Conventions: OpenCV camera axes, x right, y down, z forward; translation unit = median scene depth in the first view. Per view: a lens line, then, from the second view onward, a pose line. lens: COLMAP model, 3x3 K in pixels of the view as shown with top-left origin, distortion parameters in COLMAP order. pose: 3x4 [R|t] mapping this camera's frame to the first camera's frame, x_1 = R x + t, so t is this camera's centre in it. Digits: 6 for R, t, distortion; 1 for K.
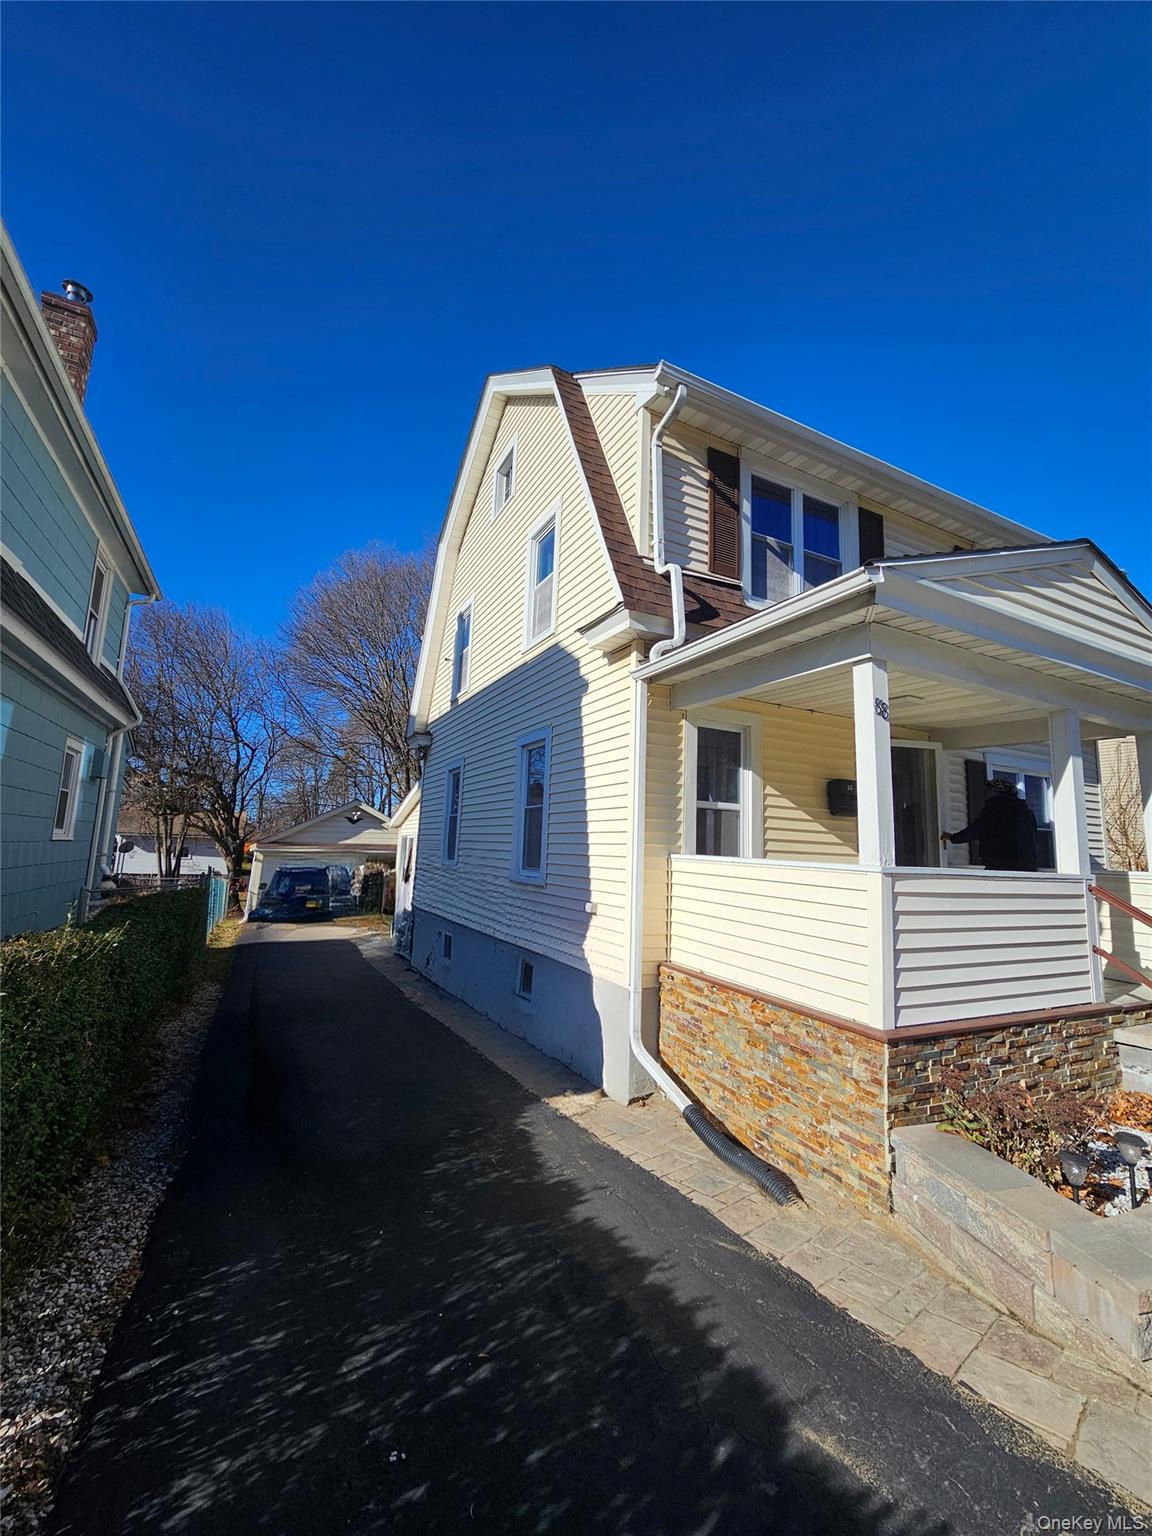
lens RADIAL K [[624.8, 0, 571.8], [0, 624.8, 765.8], [0, 0, 1]] dist [-0.004544, 0.001646]
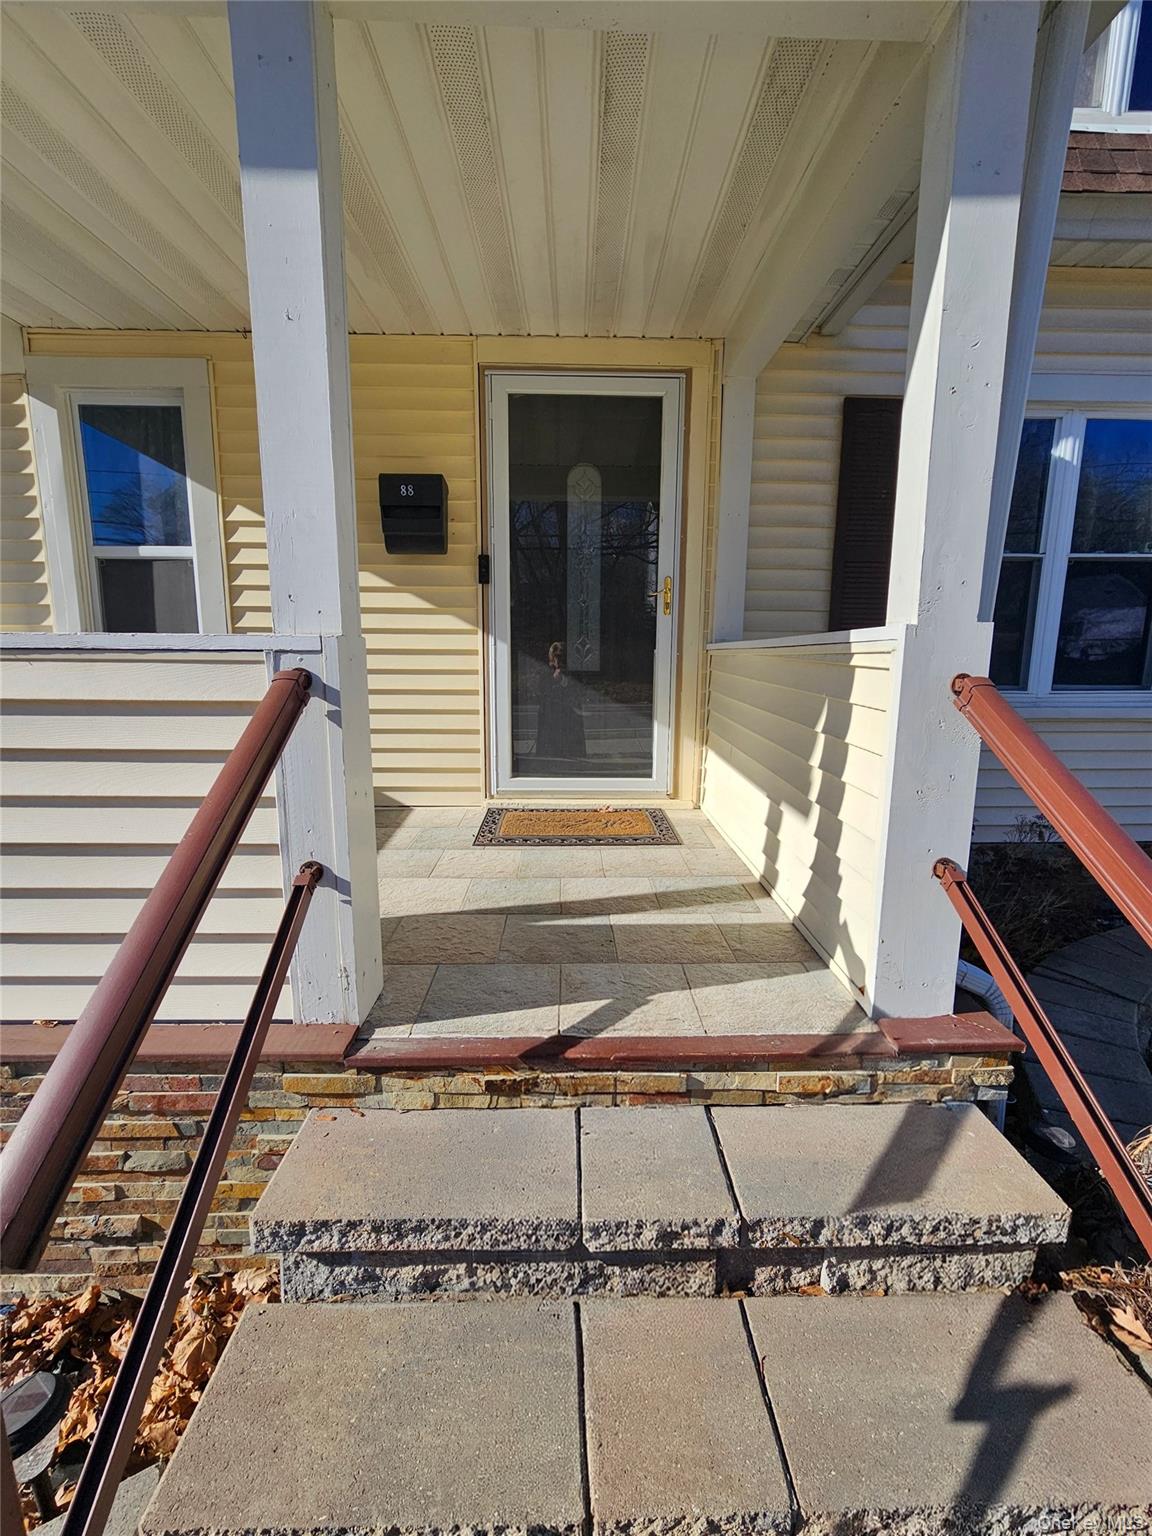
lens RADIAL K [[624.8, 0, 581.3], [0, 624.8, 766.7], [0, 0, 1]] dist [-0.004544, 0.001646]
pose [[0.901664, 0.041430, -0.430448, 0.891820], [0.083872, 0.959744, 0.268062, 0.139133], [0.424226, -0.277804, 0.861892, 0.654700]]
